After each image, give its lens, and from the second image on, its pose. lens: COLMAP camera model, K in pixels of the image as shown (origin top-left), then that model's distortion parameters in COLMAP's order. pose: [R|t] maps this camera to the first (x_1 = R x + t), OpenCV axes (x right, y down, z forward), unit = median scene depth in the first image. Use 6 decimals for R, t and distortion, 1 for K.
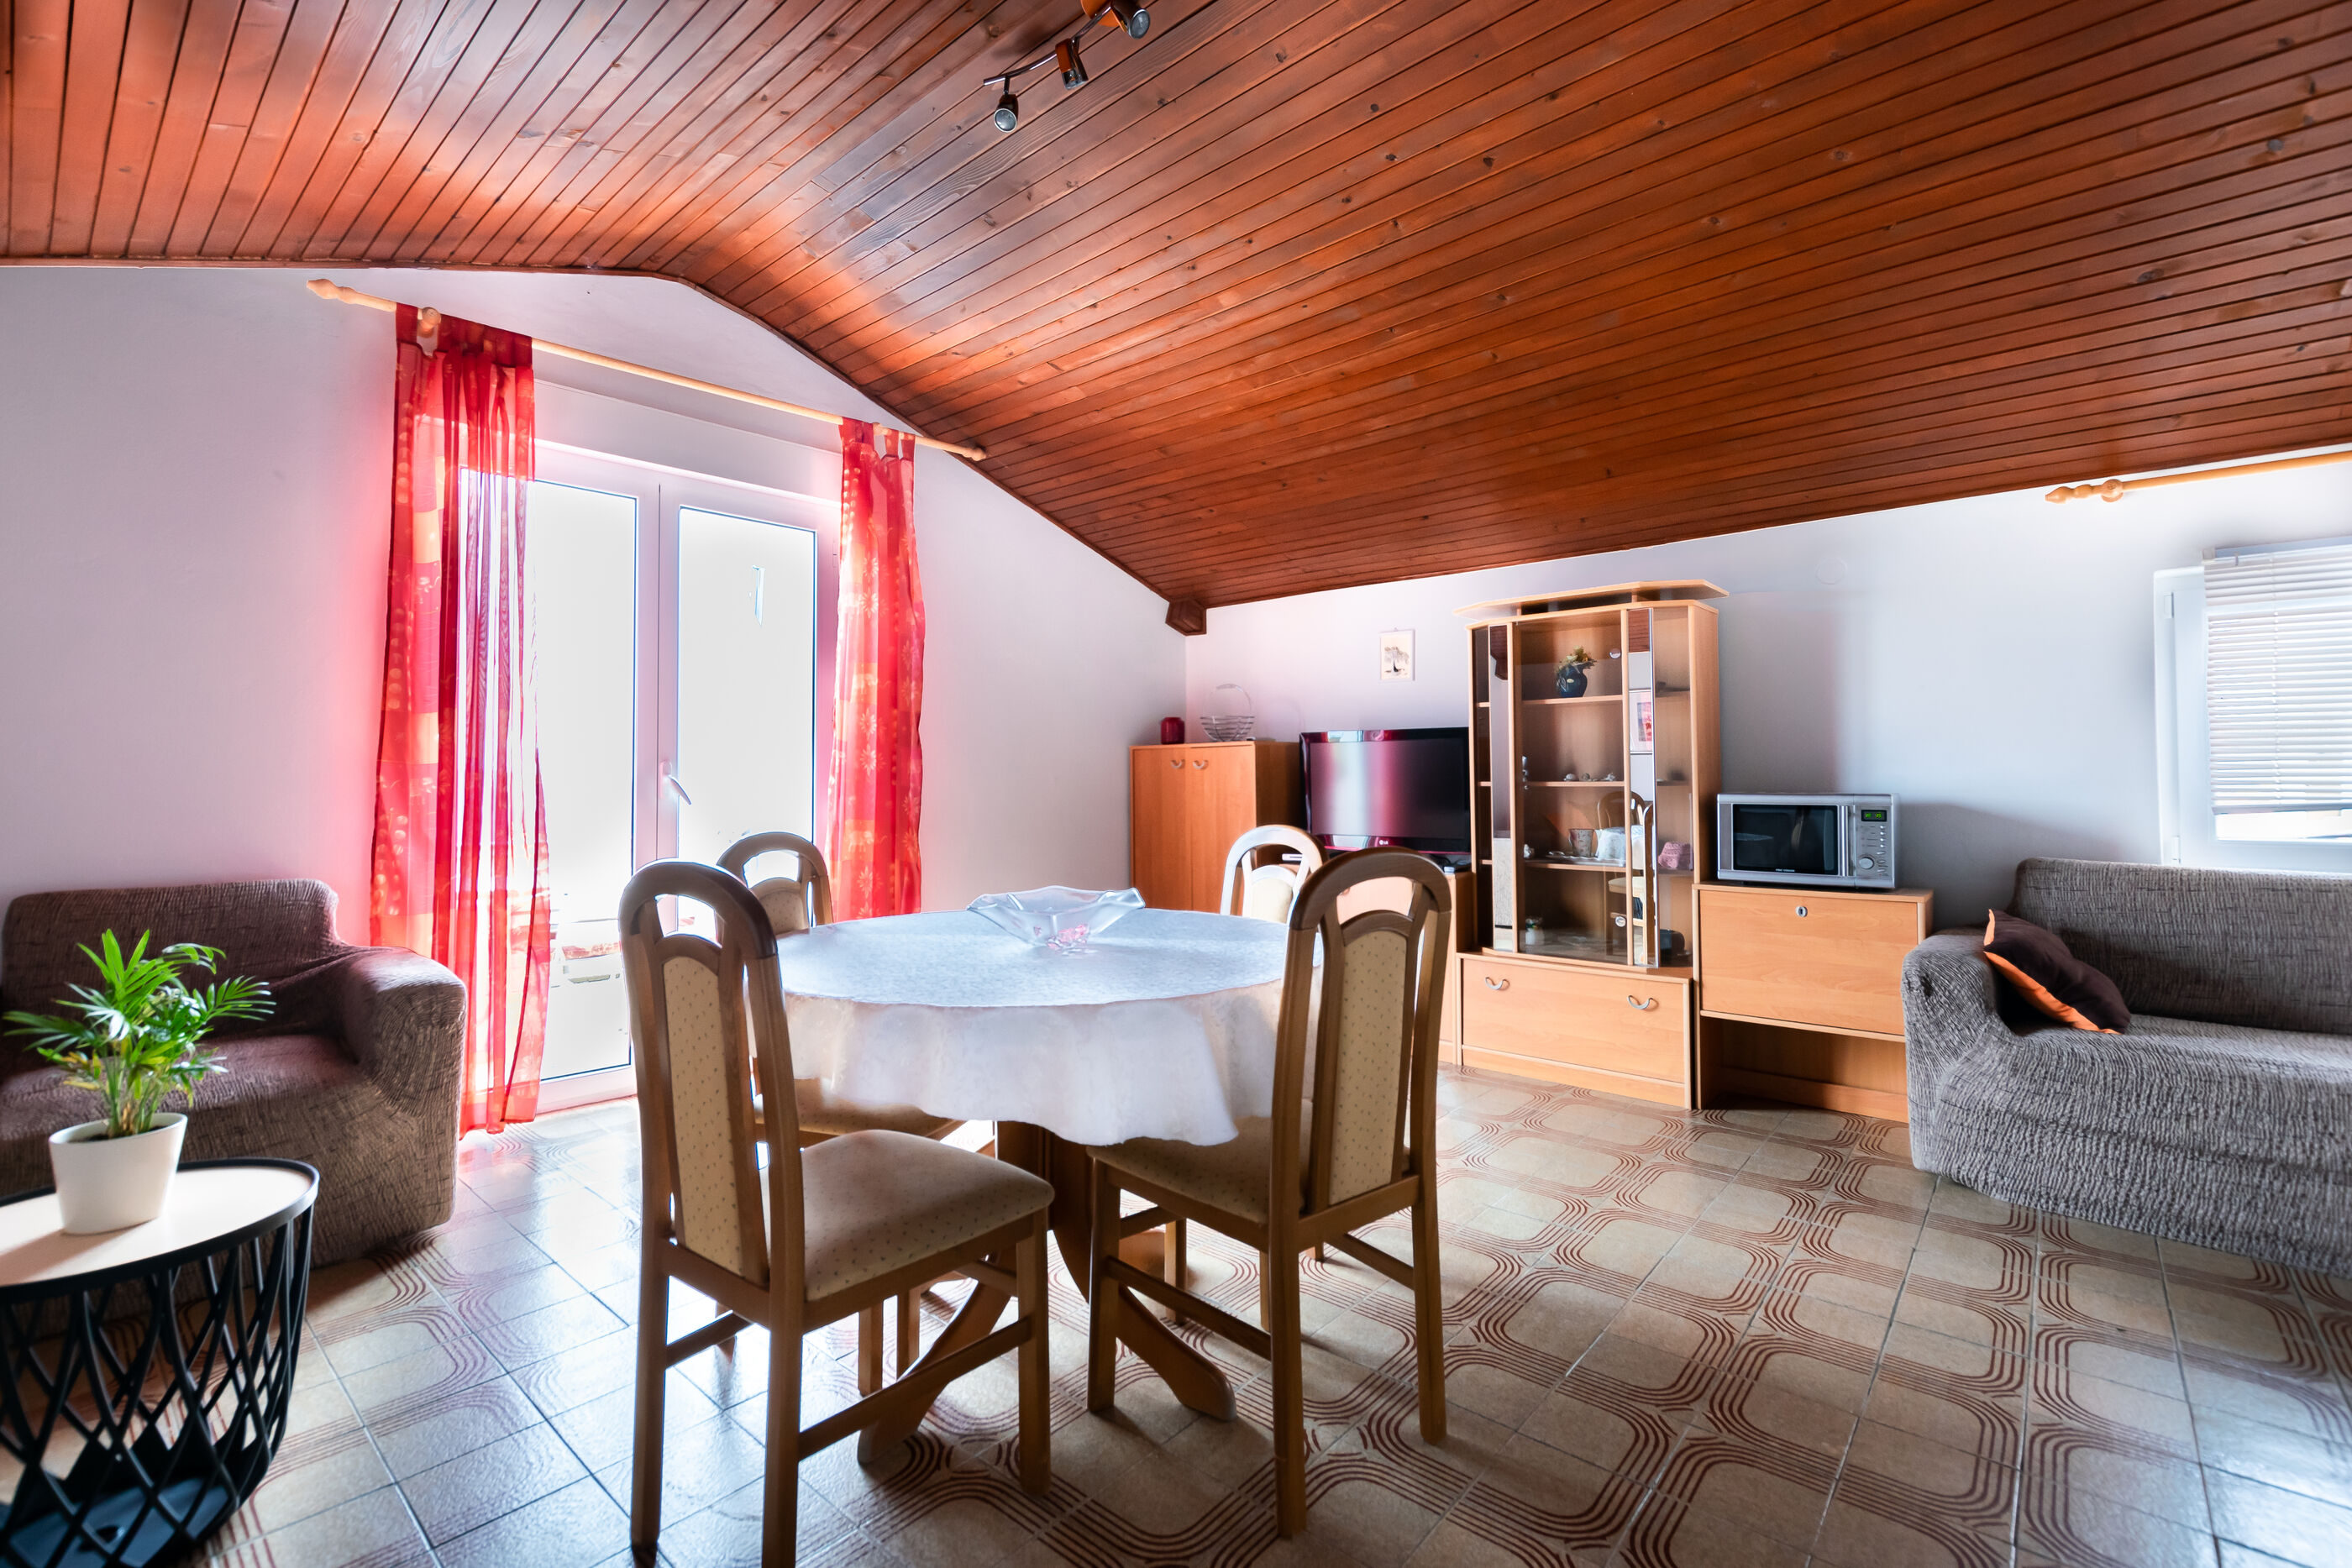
lens RADIAL K [[1022.8, 0, 1178.7], [0, 1022.8, 761.0], [0, 0, 1]] dist [0.000922, -0.000874]
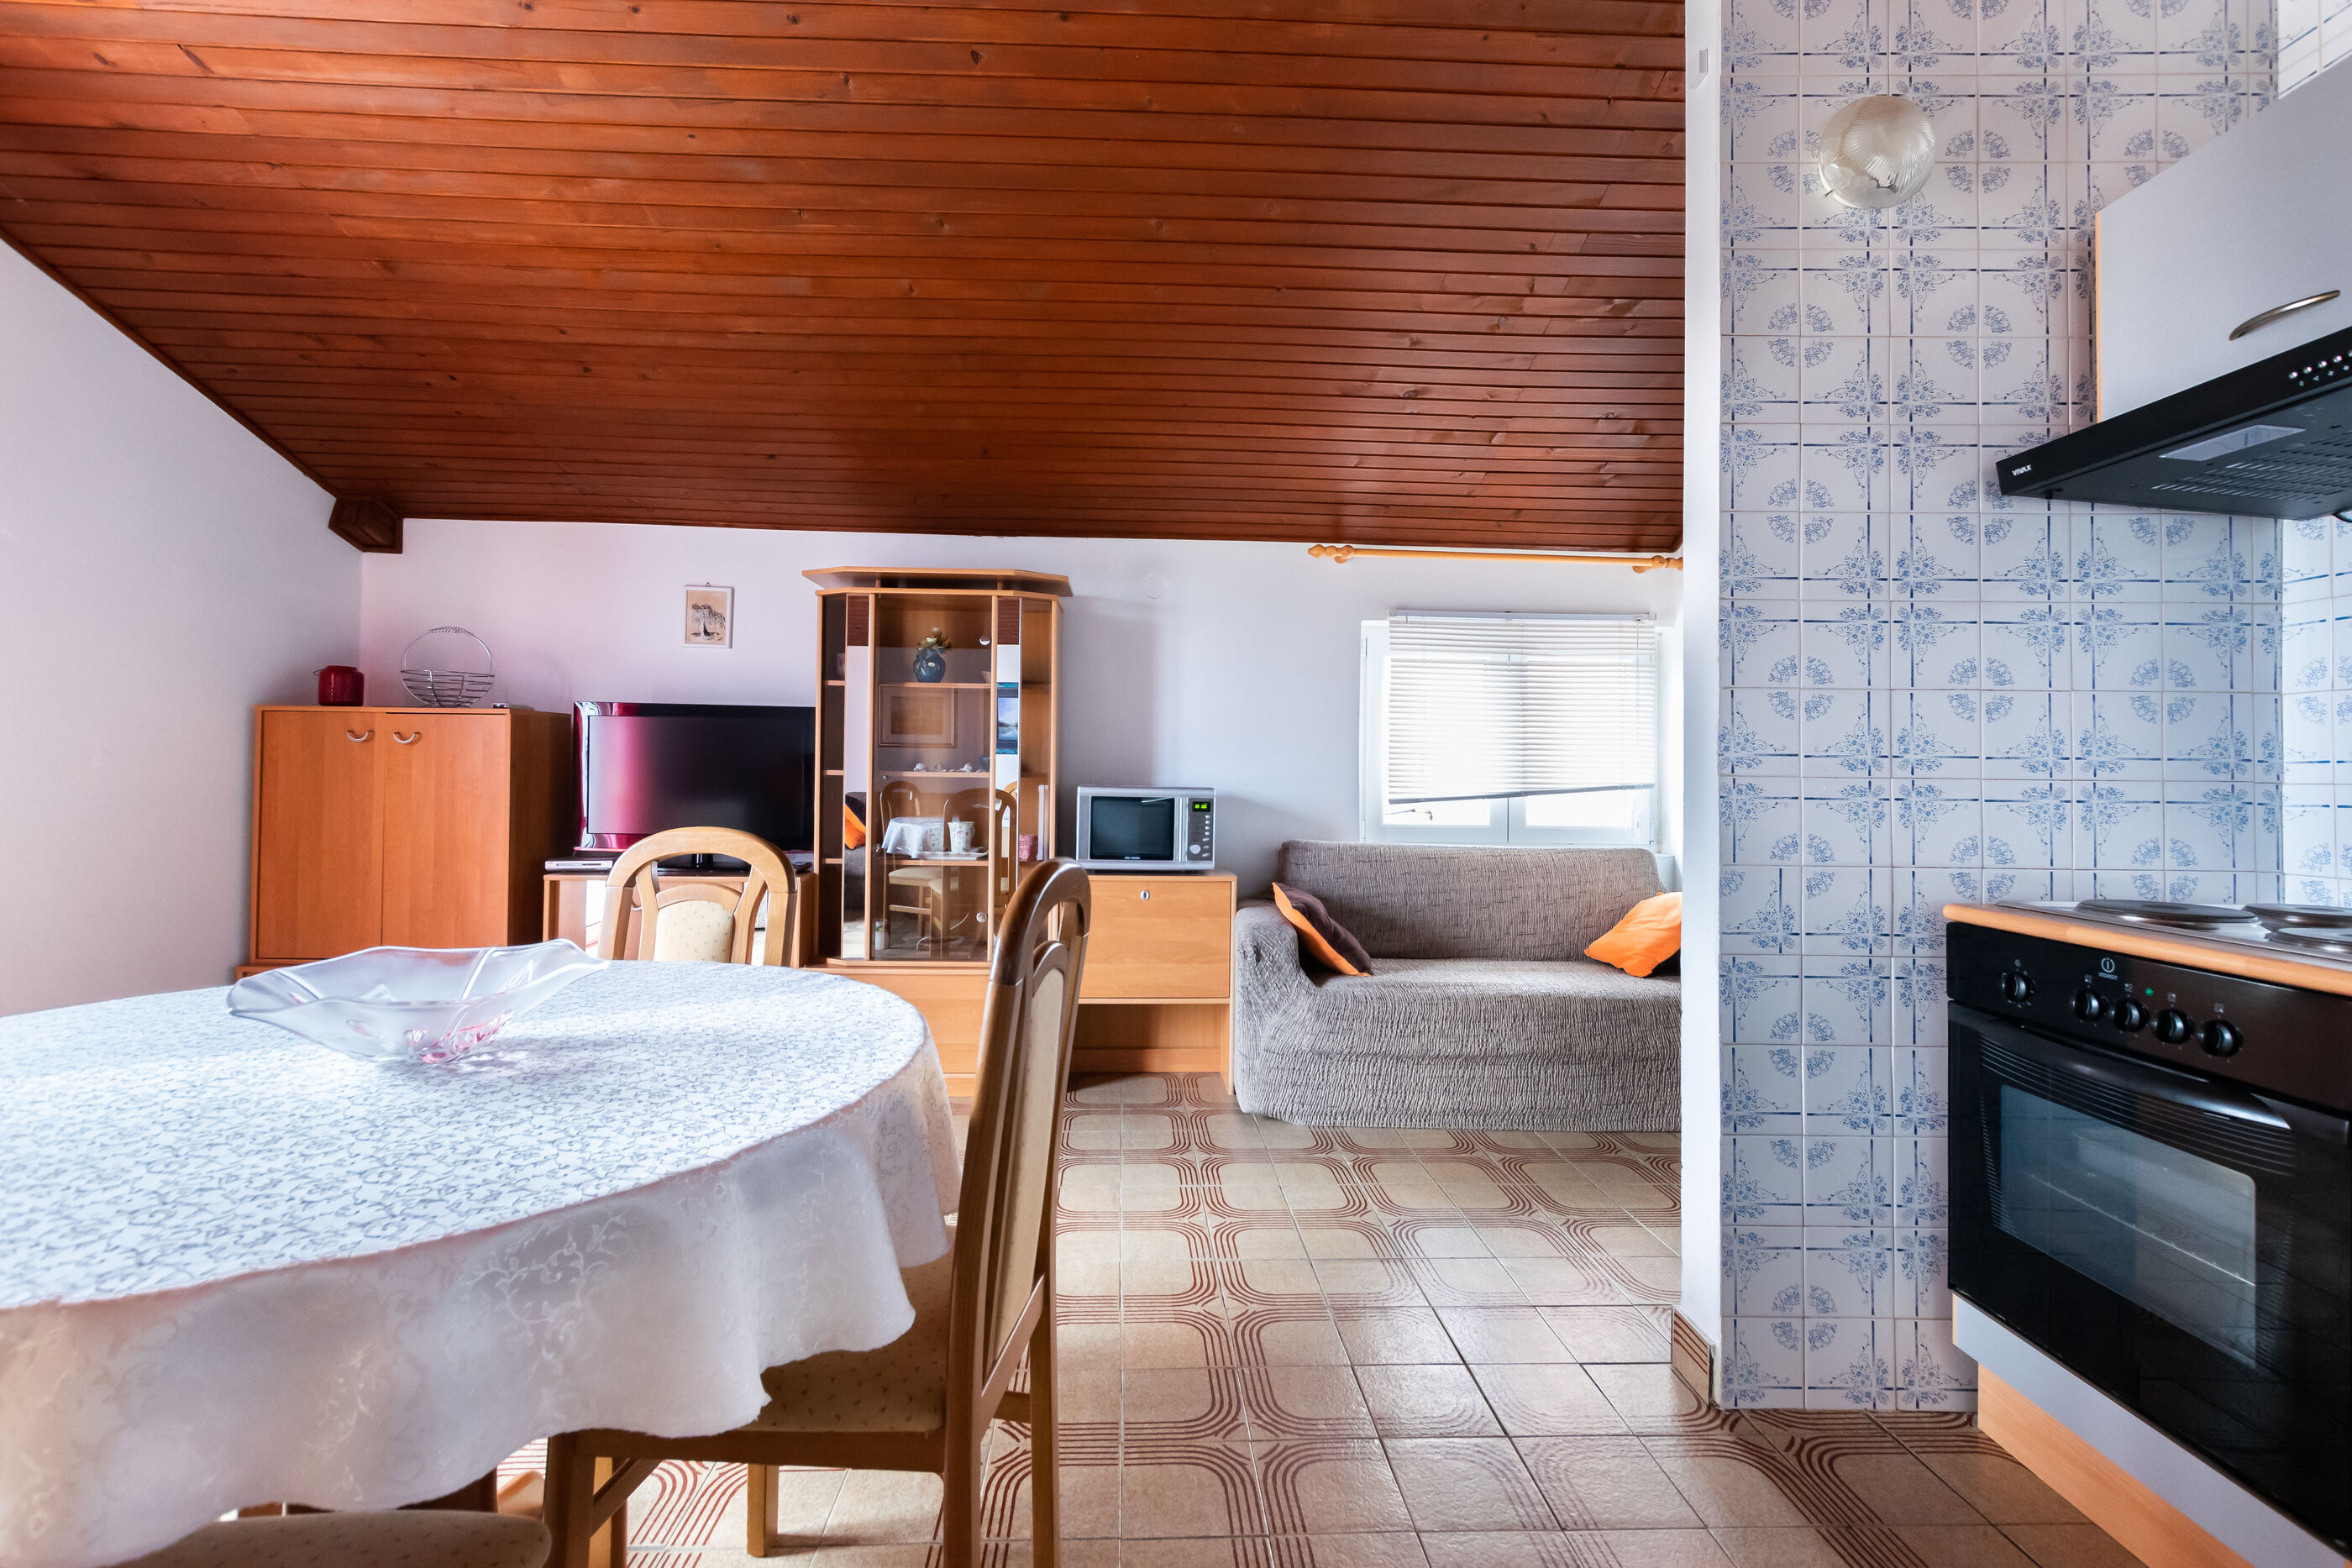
lens RADIAL K [[1022.8, 0, 1131.4], [0, 1022.8, 756.4], [0, 0, 1]] dist [0.000922, -0.000874]
pose [[0.721356, 0.027019, 0.692037, -0.168218], [-0.032117, 0.999469, -0.005544, 0.007013], [-0.691819, -0.018227, 0.721841, 0.245475]]
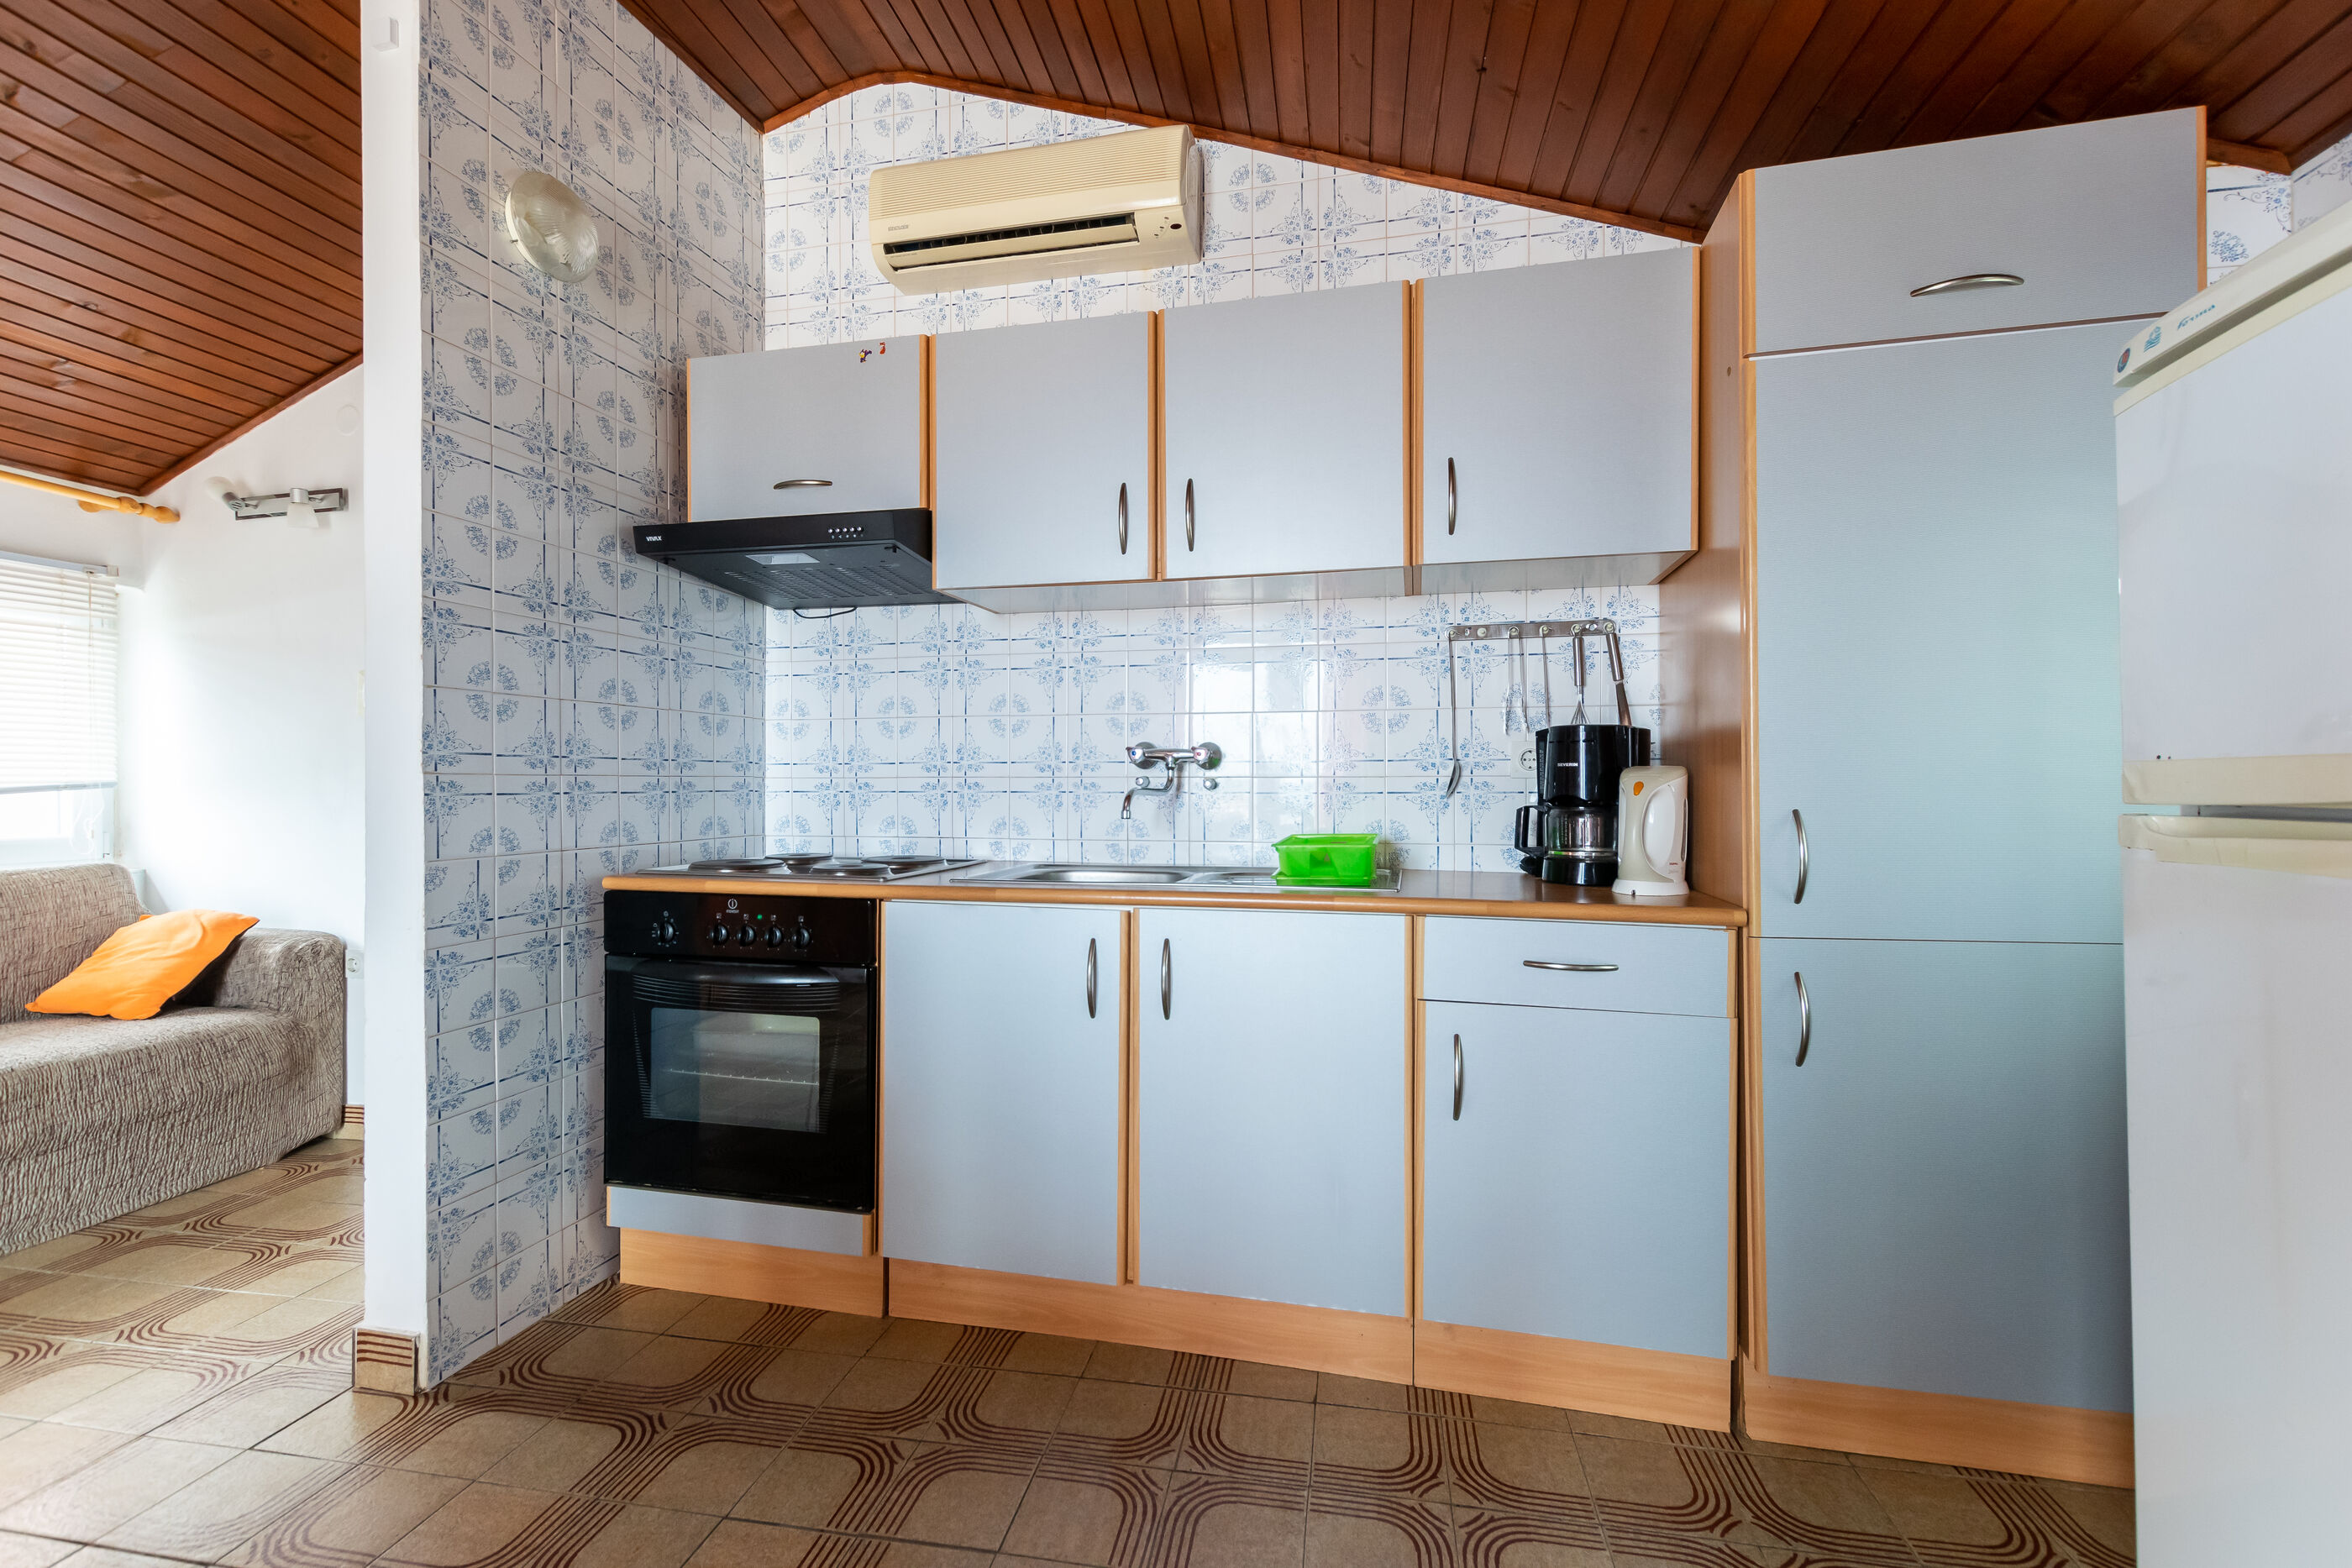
lens RADIAL K [[1022.8, 0, 1166.2], [0, 1022.8, 791.4], [0, 0, 1]] dist [0.000922, -0.000874]
pose [[-0.521592, -0.003947, 0.853186, -0.362786], [-0.020061, 0.999770, -0.007639, 0.015128], [-0.852959, -0.021100, -0.521551, 0.576691]]
